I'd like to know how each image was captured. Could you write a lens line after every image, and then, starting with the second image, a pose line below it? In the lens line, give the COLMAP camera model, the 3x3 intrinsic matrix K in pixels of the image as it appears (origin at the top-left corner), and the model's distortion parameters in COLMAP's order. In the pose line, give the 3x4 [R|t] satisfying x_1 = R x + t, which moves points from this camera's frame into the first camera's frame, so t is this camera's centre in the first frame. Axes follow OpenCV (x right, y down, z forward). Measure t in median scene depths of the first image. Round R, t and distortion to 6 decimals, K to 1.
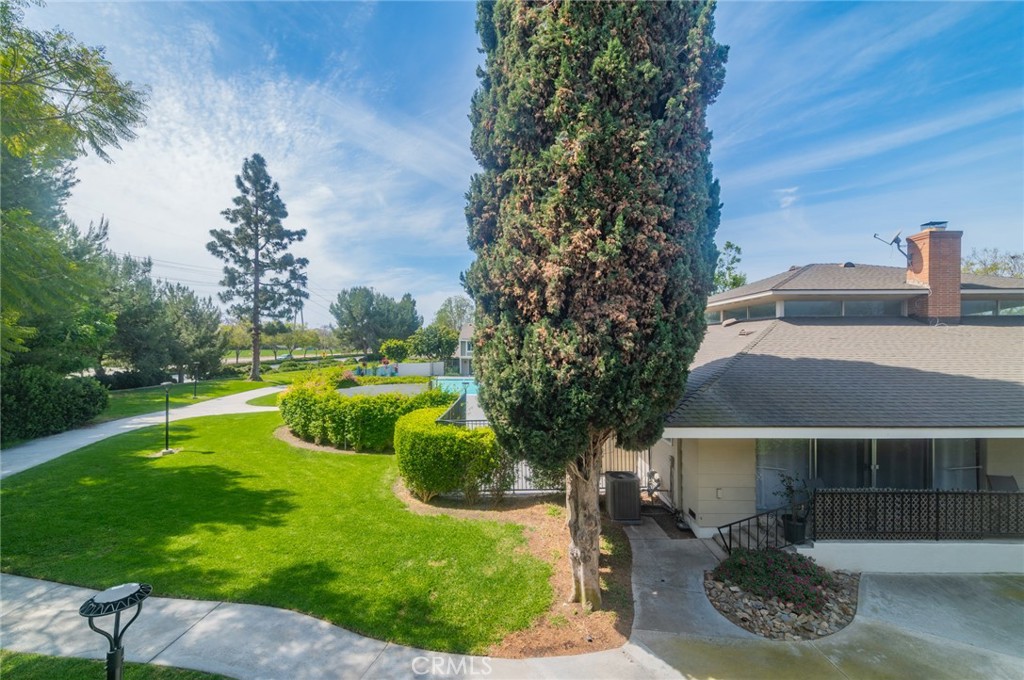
lens RADIAL K [[422.4, 0, 529.0], [0, 422.4, 344.2], [0, 0, 1]] dist [0.001976, 0.000049]
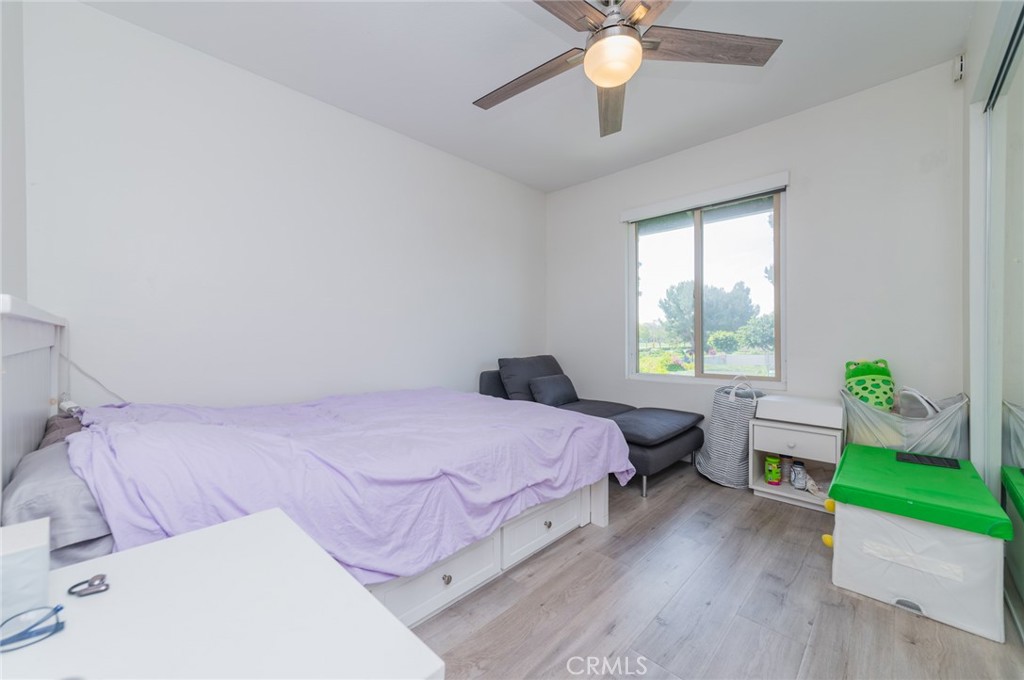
lens RADIAL K [[397.5, 0, 505.3], [0, 397.5, 342.2], [0, 0, 1]] dist [0.004309, 0.000135]
pose [[0.690145, 0.003559, -0.723663, 0.217116], [0.007958, 0.999890, 0.012508, 0.042427], [0.723628, -0.014391, 0.690041, -0.509444]]
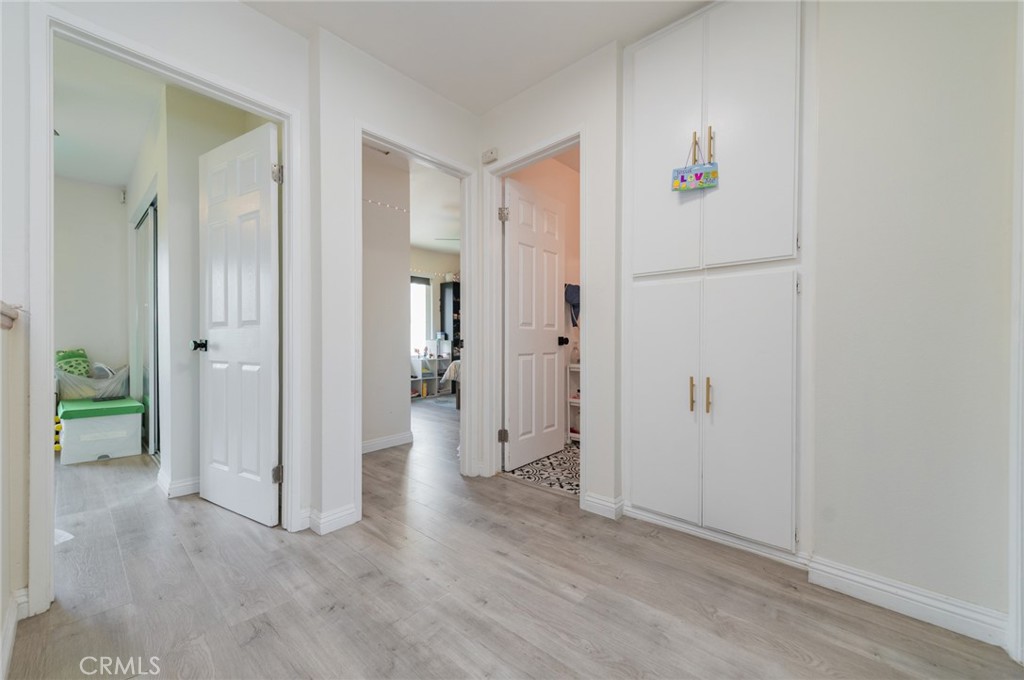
lens RADIAL K [[397.5, 0, 505.3], [0, 397.5, 342.2], [0, 0, 1]] dist [0.004309, 0.000135]
pose [[0.691398, 0.002814, 0.722468, 0.198050], [0.000490, 0.999990, -0.004365, 0.058535], [-0.722473, 0.003372, 0.691390, -0.869406]]
